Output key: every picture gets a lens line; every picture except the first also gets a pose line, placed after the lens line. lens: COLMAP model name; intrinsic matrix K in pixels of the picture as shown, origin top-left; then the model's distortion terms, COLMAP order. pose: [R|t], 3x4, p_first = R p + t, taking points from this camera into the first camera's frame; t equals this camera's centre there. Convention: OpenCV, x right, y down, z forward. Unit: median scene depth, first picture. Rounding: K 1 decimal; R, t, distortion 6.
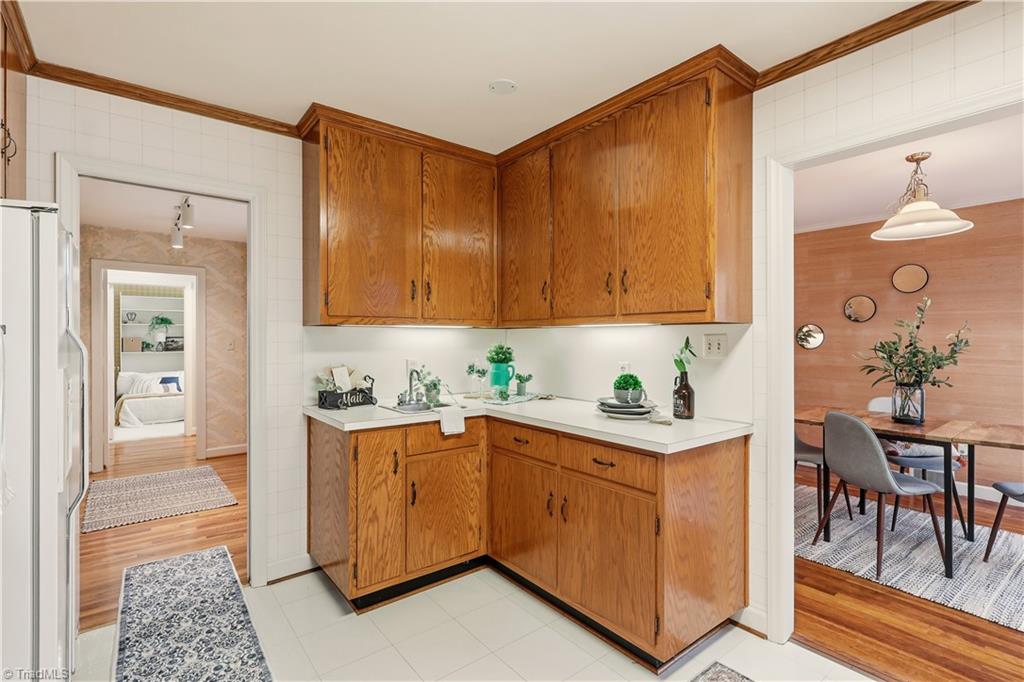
lens RADIAL K [[479.8, 0, 512.9], [0, 479.8, 338.5], [0, 0, 1]] dist [0.003633, 0.000495]
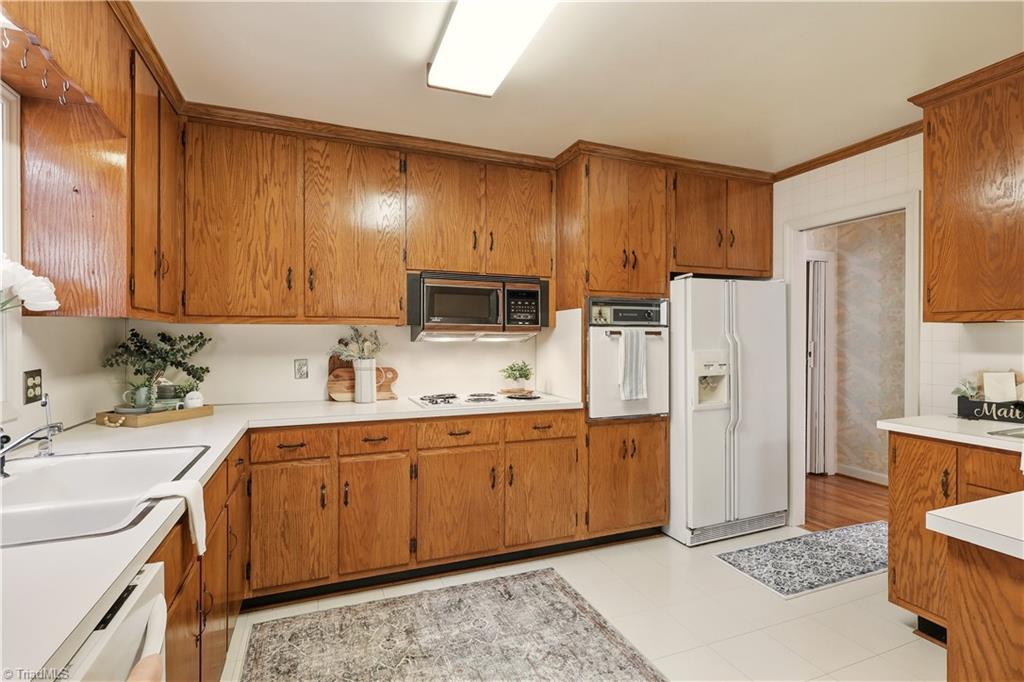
lens RADIAL K [[479.8, 0, 512.1], [0, 479.8, 340.3], [0, 0, 1]] dist [0.003633, 0.000495]
pose [[-0.276915, 0.006573, -0.960872, 0.749095], [0.000463, 0.999977, 0.006707, -0.000938], [0.960894, 0.001412, -0.276911, 0.479244]]
